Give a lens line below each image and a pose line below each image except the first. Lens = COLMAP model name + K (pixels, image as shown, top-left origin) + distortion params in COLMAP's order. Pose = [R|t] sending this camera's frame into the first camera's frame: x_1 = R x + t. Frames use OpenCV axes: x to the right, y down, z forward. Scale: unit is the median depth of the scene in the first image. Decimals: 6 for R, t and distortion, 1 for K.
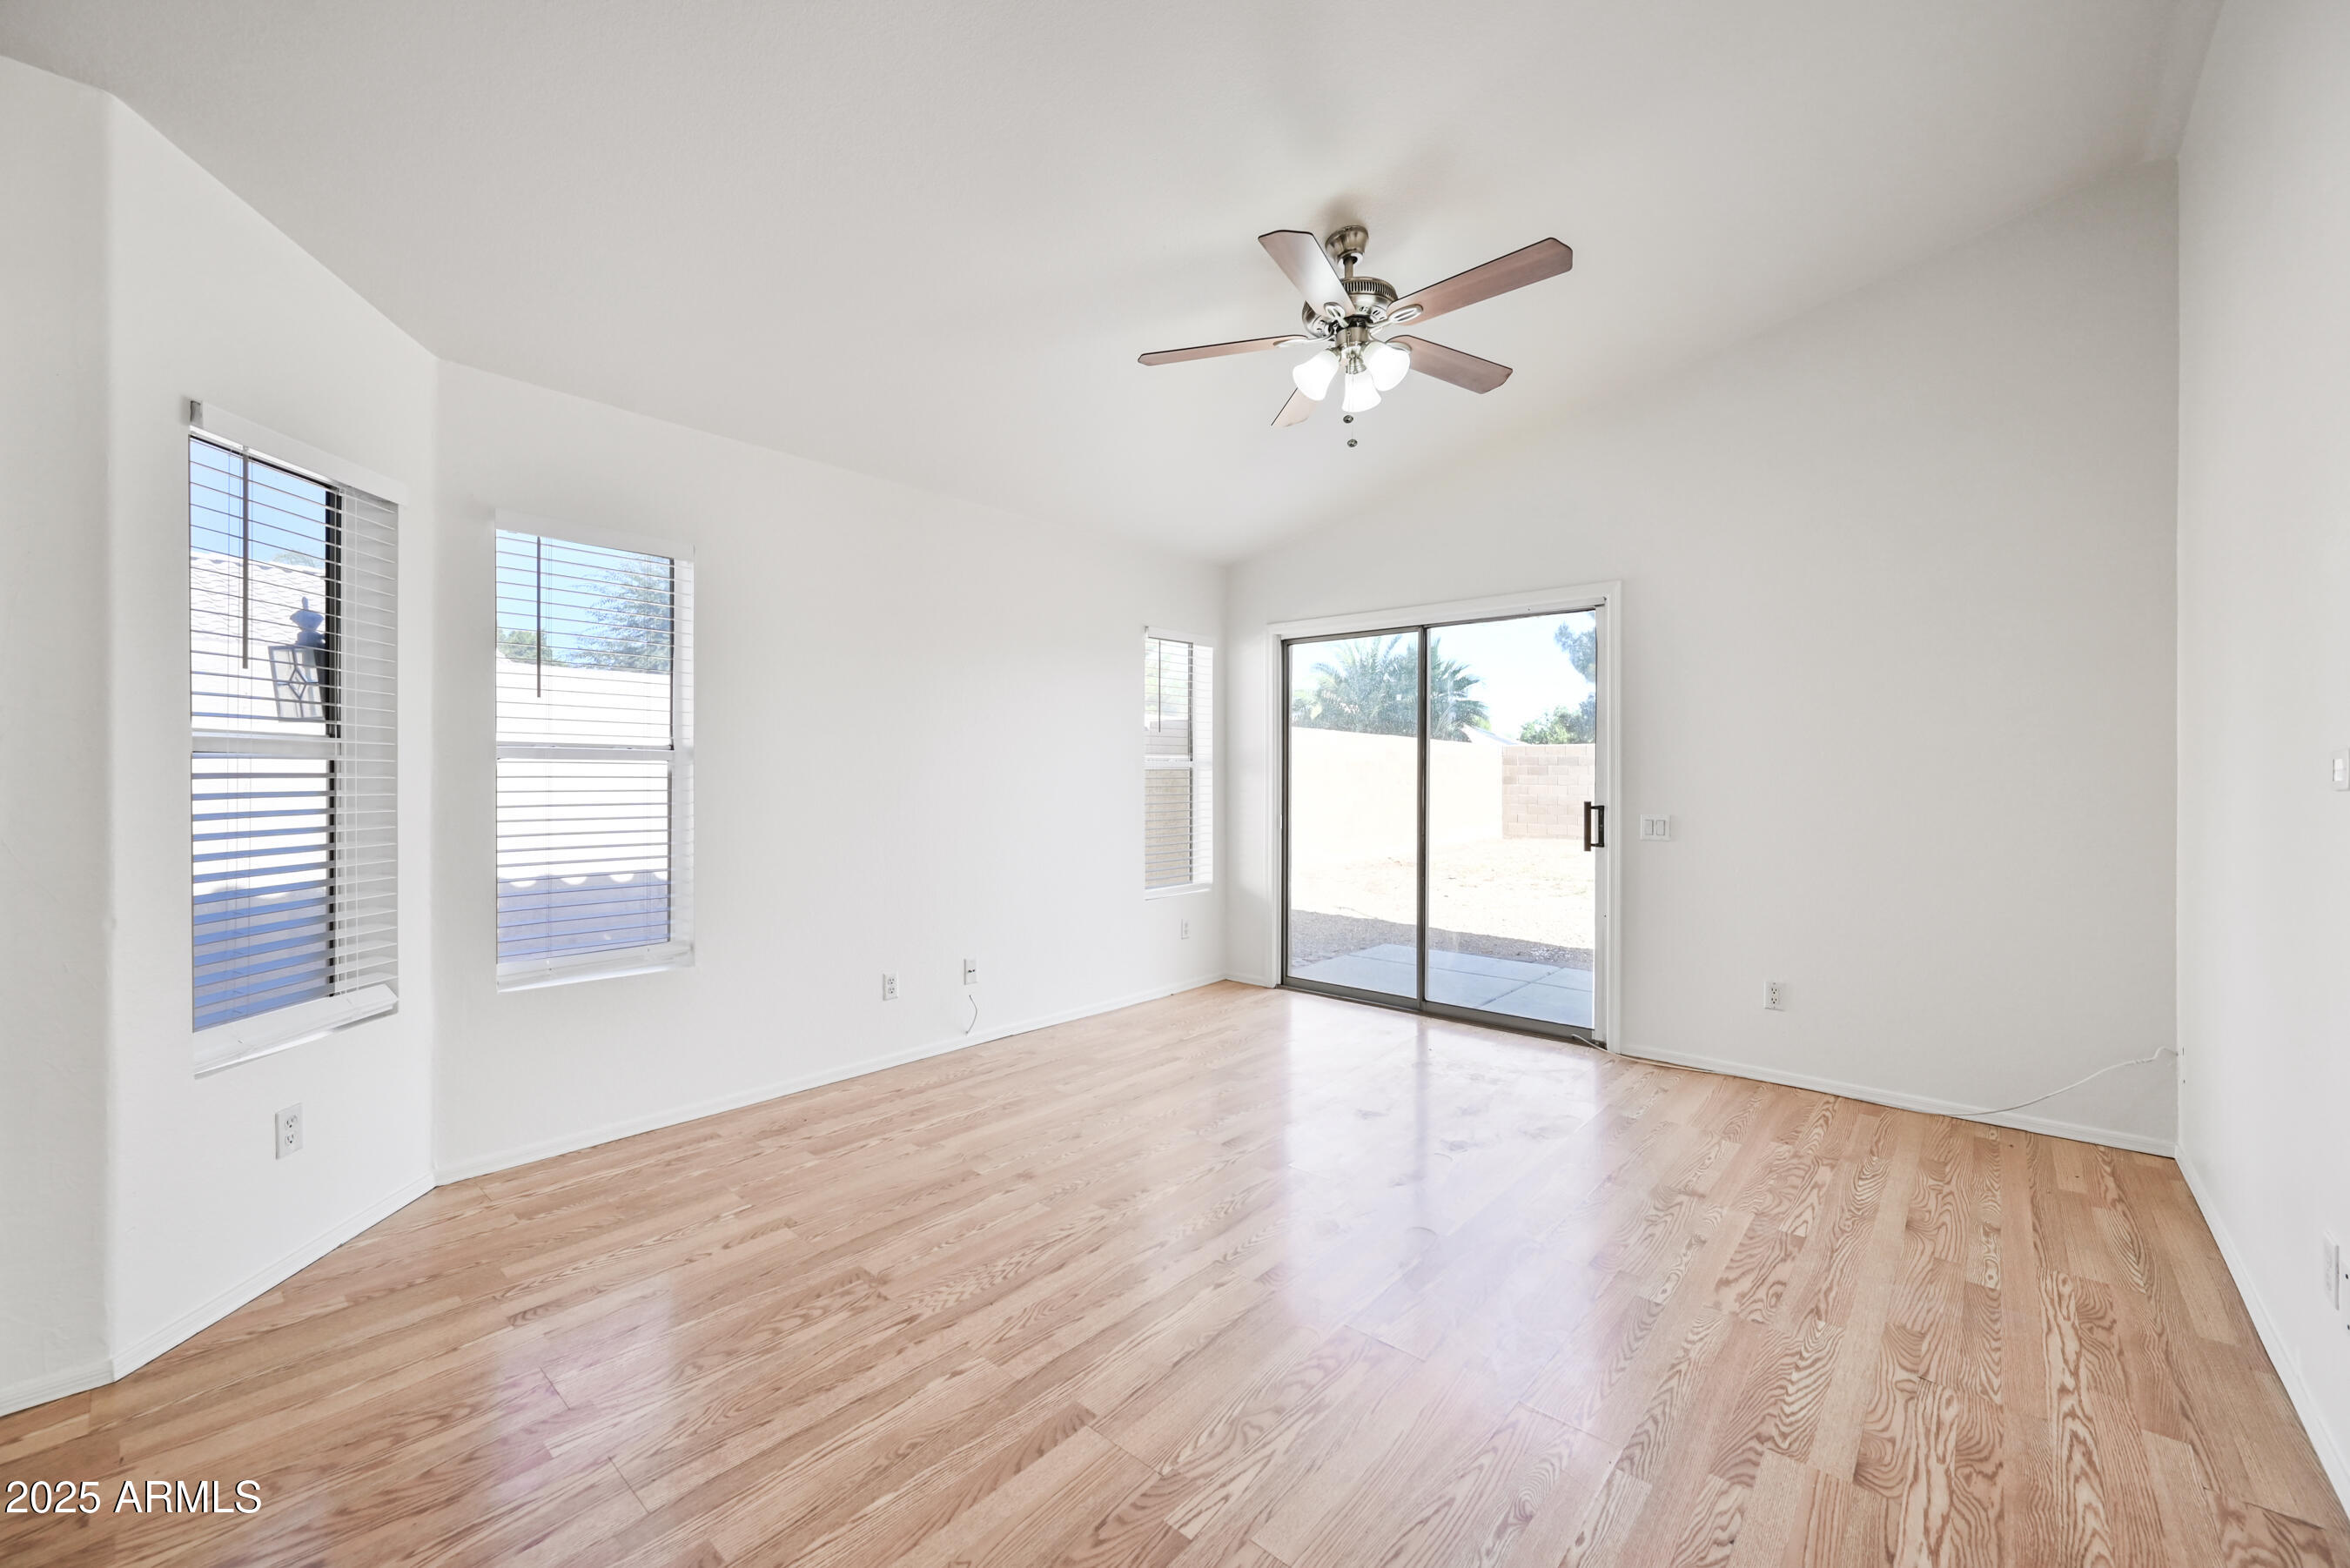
lens RADIAL K [[929.4, 0, 1175.0], [0, 929.4, 784.0], [0, 0, 1]] dist [0.000560, -0.000191]
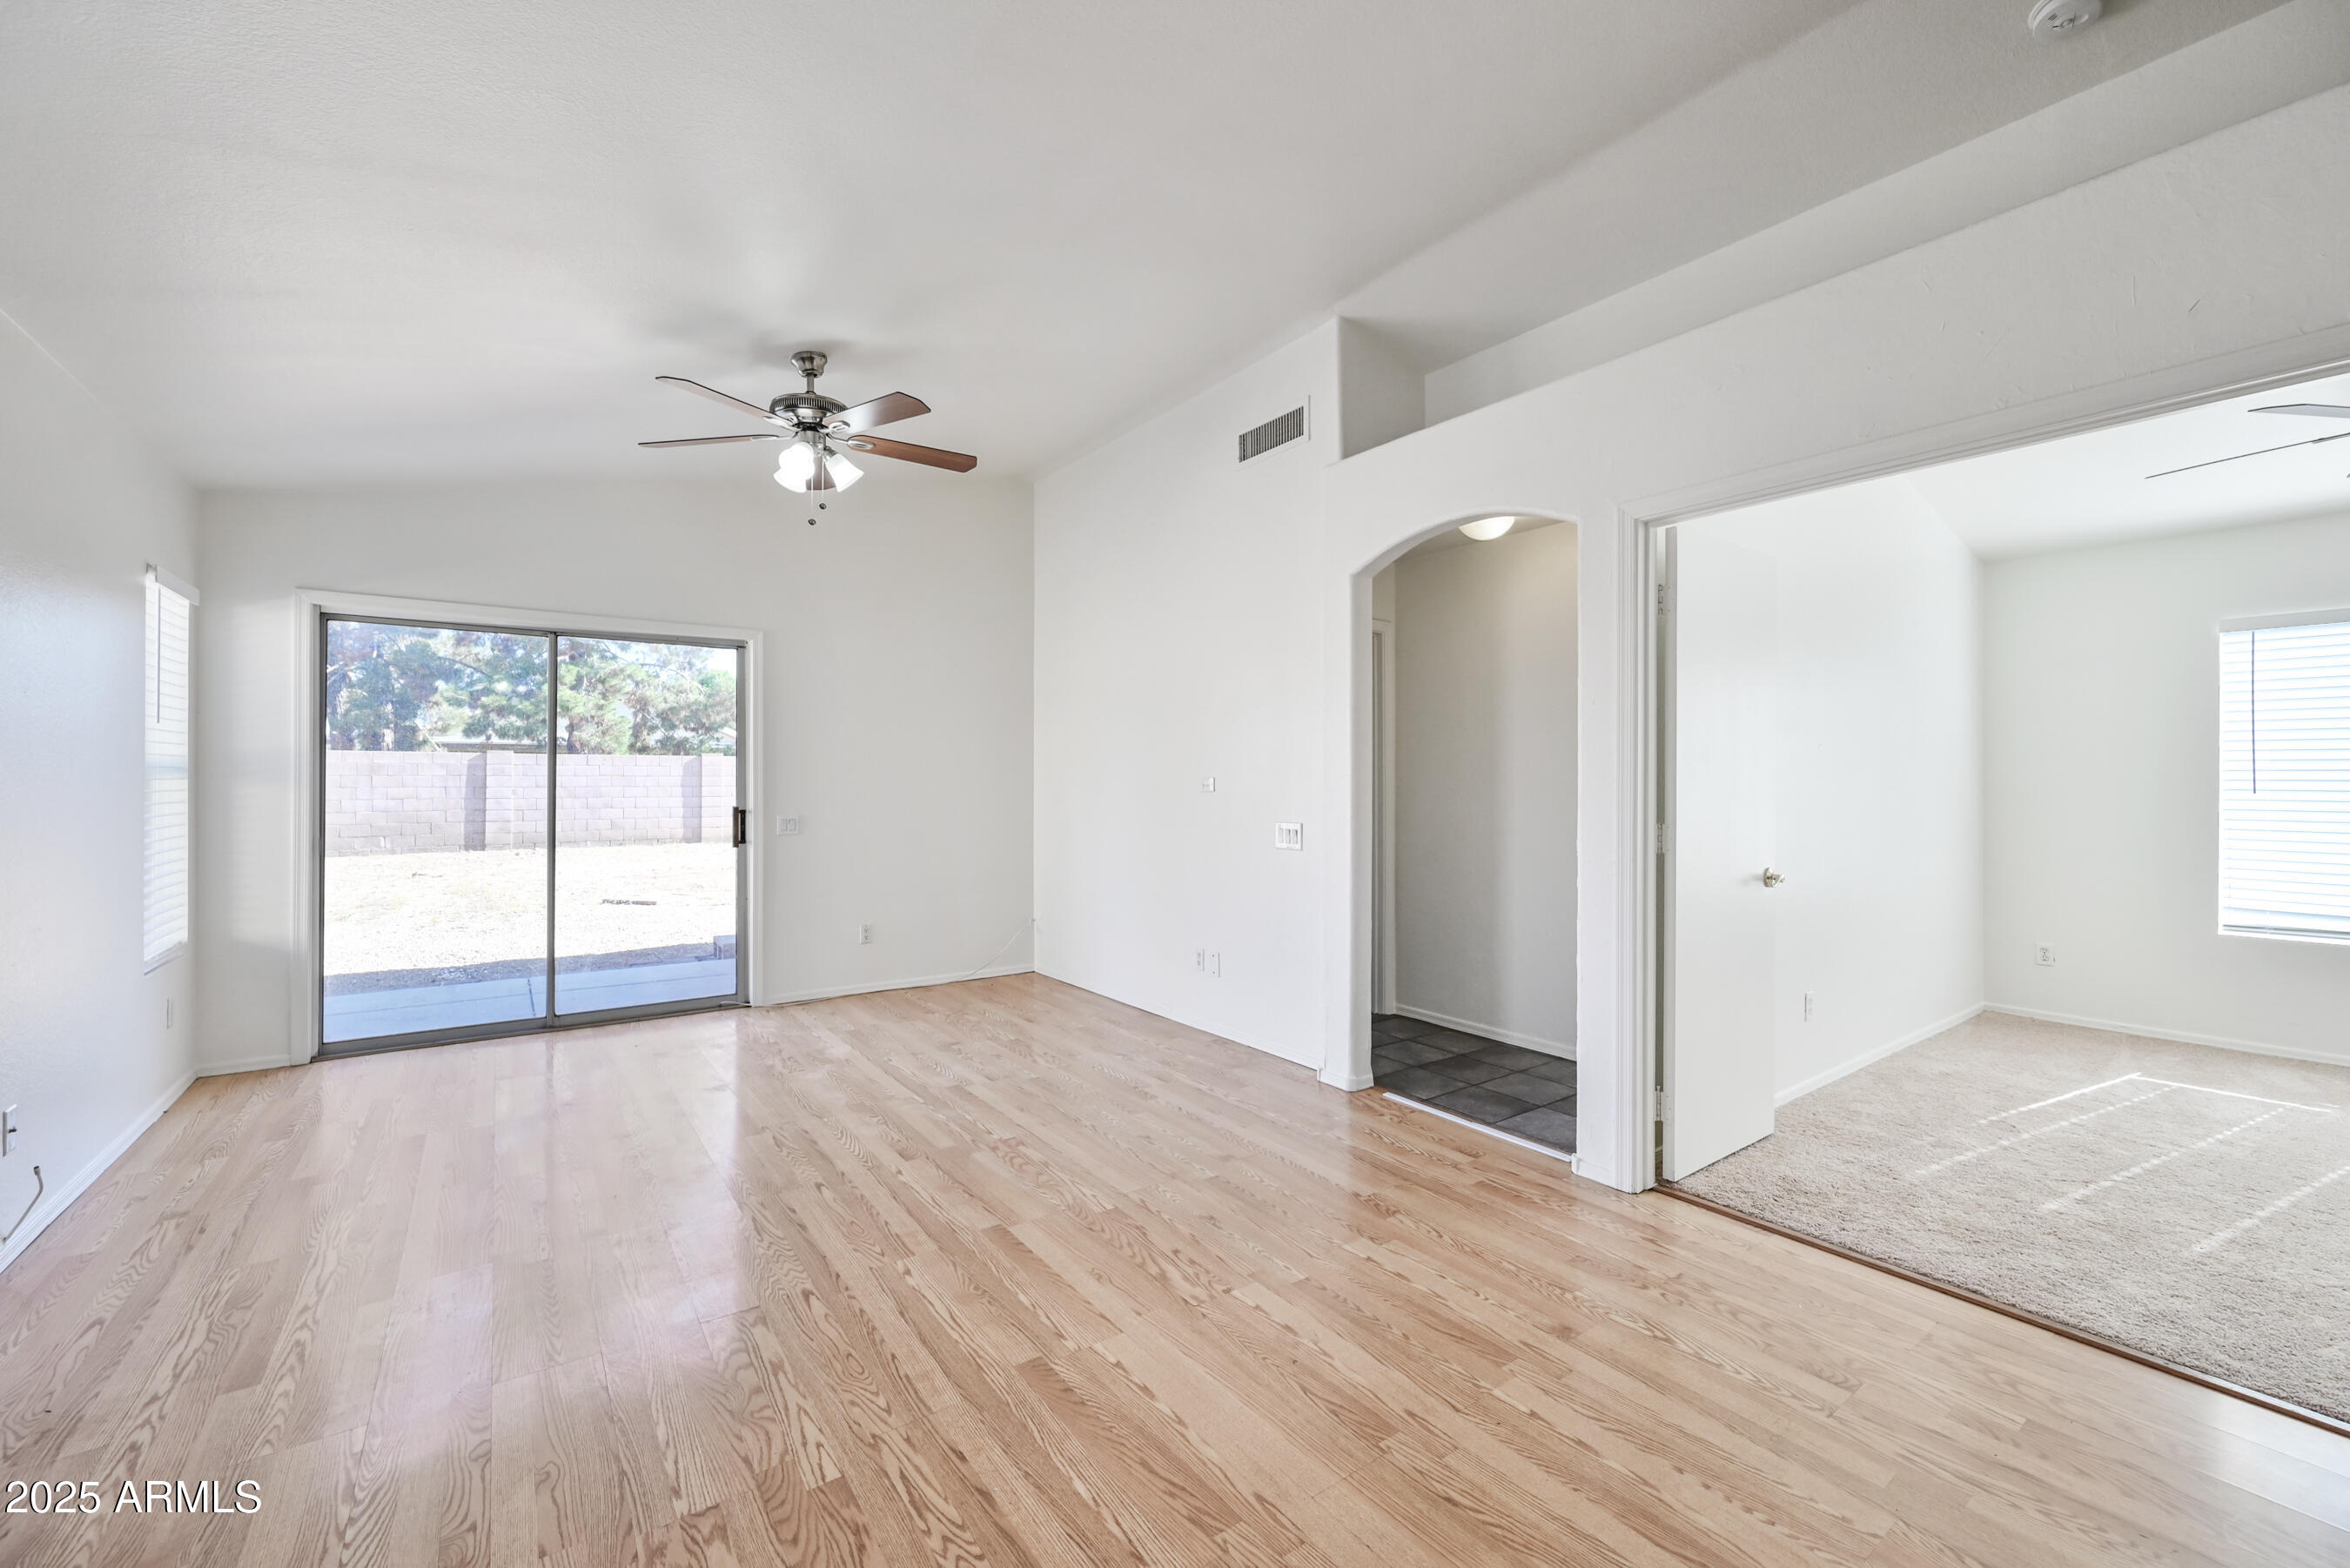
lens RADIAL K [[941.2, 0, 1171.8], [0, 941.2, 777.6], [0, 0, 1]] dist [-0.000546, -0.000041]
pose [[0.226543, 0.001672, 0.974000, -0.938330], [0.007403, 0.999967, -0.003438, -0.016437], [-0.973973, 0.007989, 0.226523, 0.244556]]
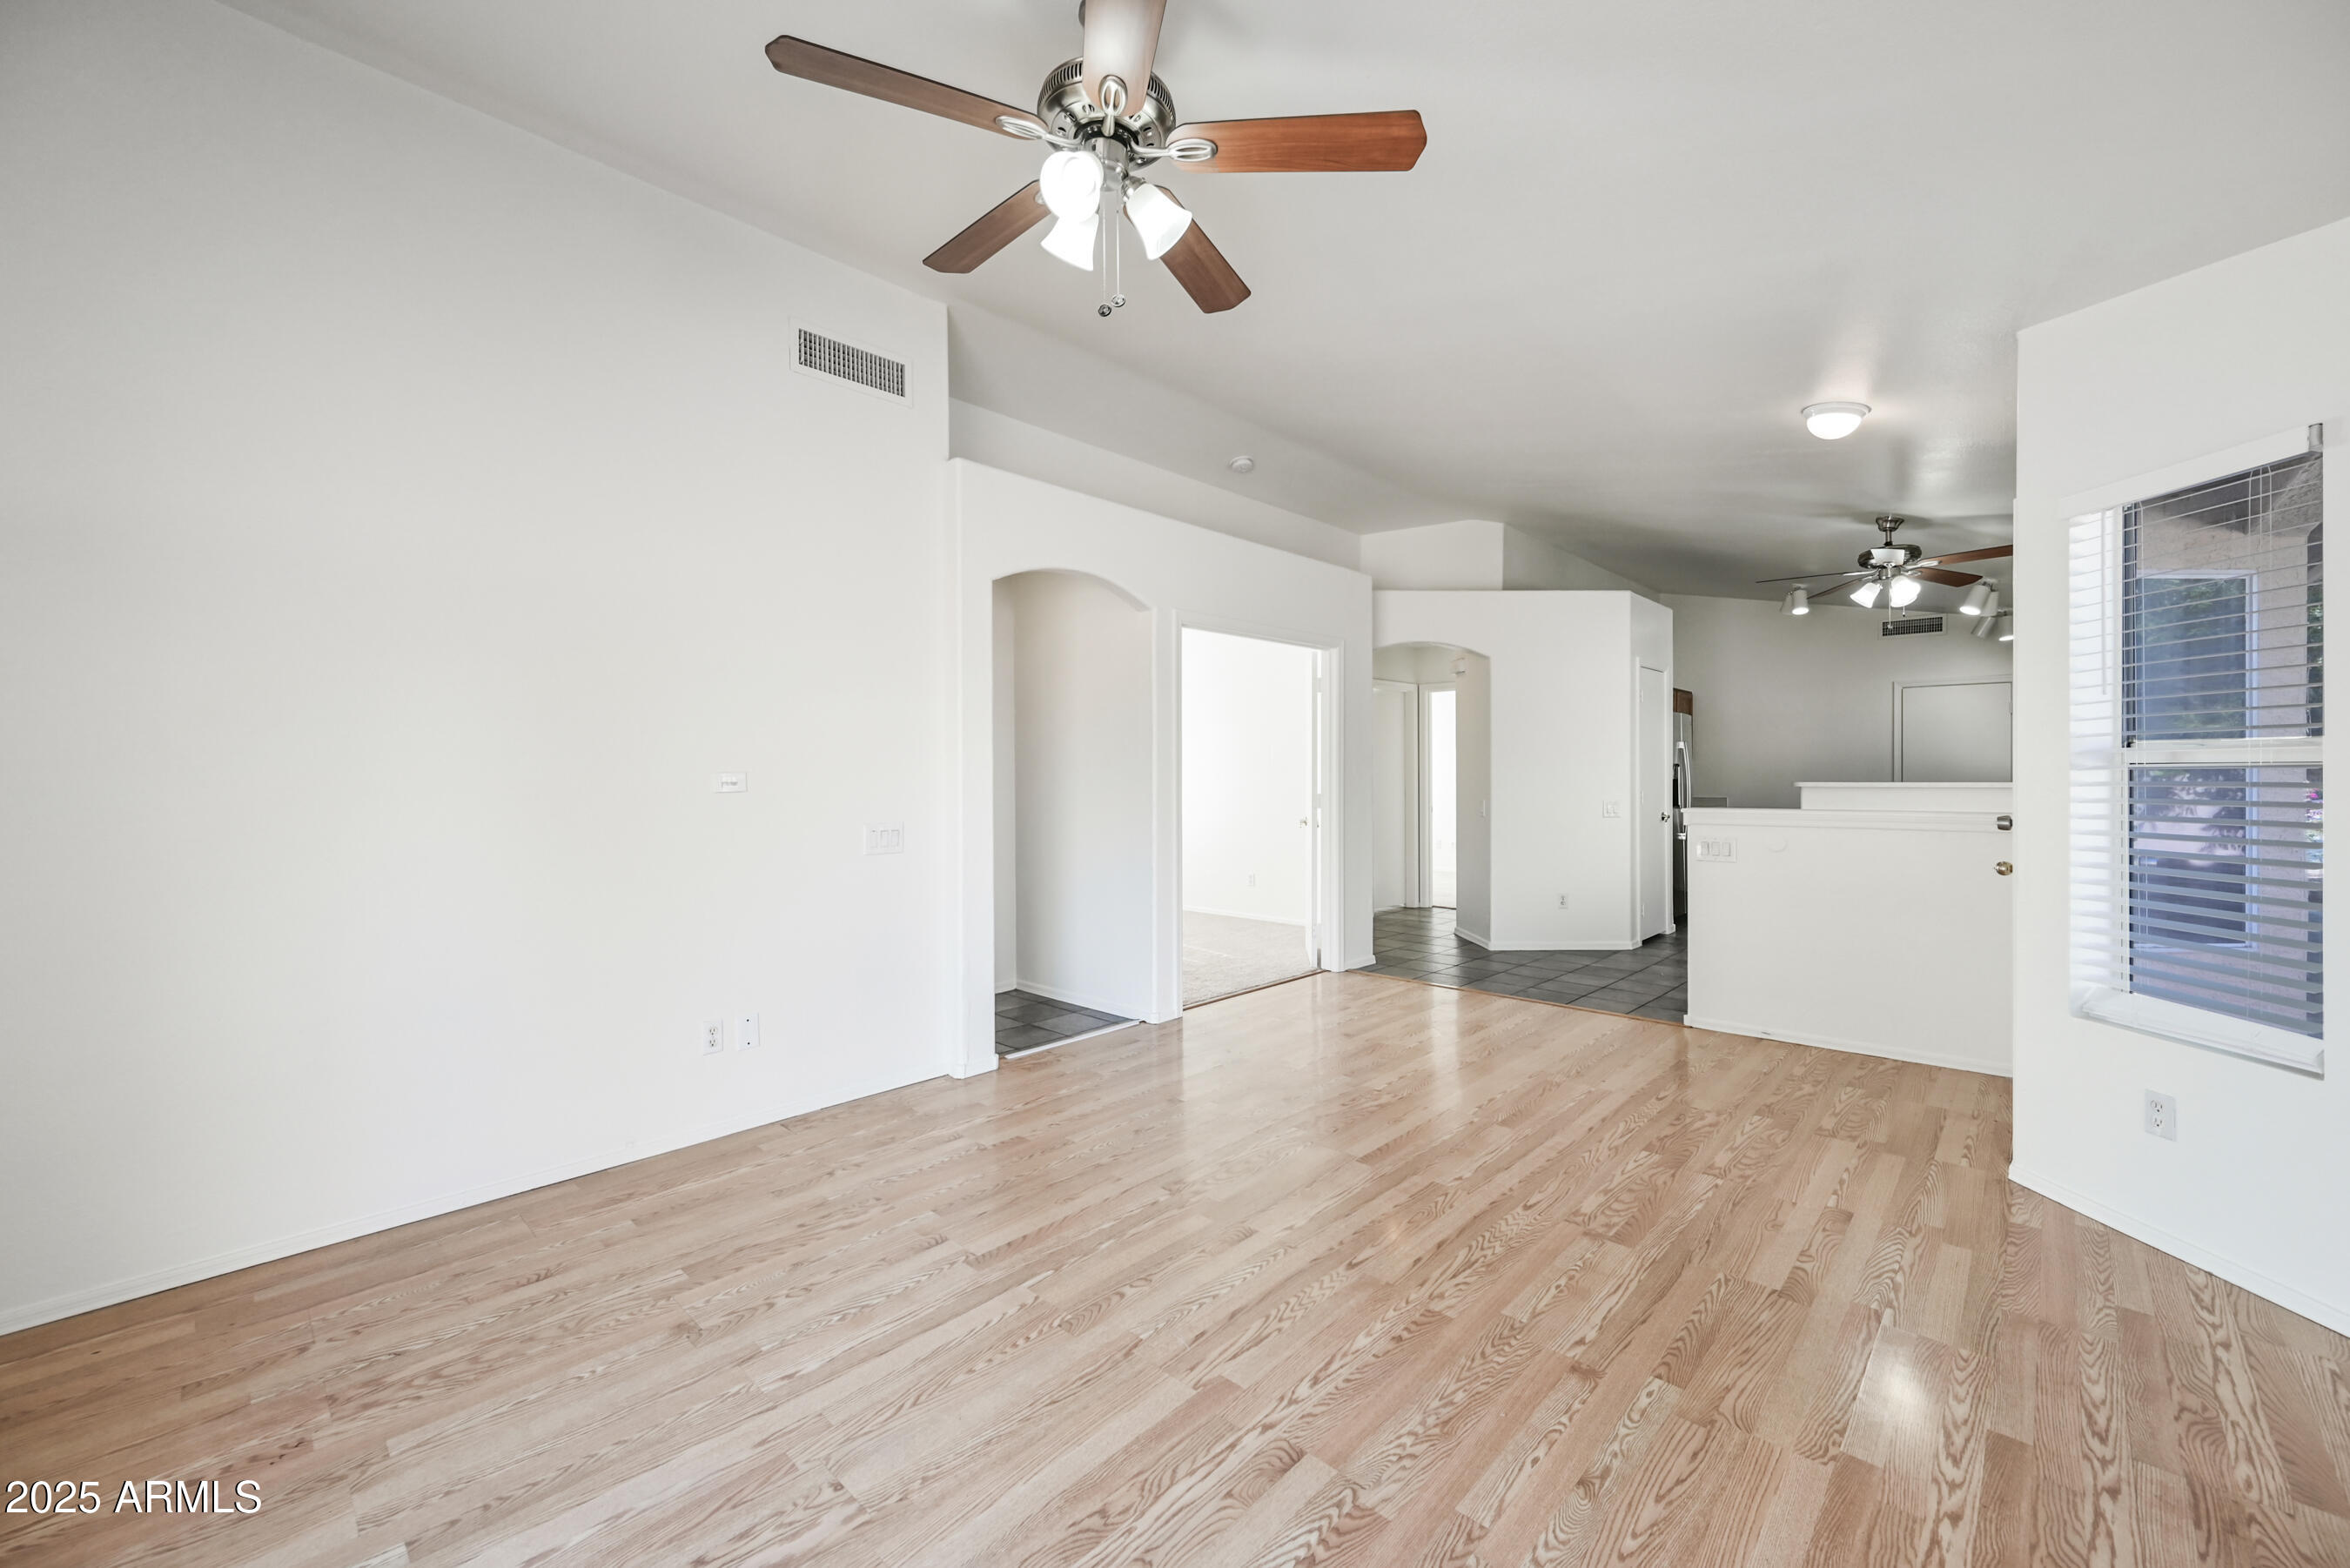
lens RADIAL K [[941.2, 0, 1171.8], [0, 941.2, 777.6], [0, 0, 1]] dist [-0.000546, -0.000041]
pose [[-0.999340, 0.002813, 0.036211, 0.118311], [0.003222, 0.999932, 0.011244, -0.025695], [-0.036177, 0.011353, -0.999281, 1.718659]]
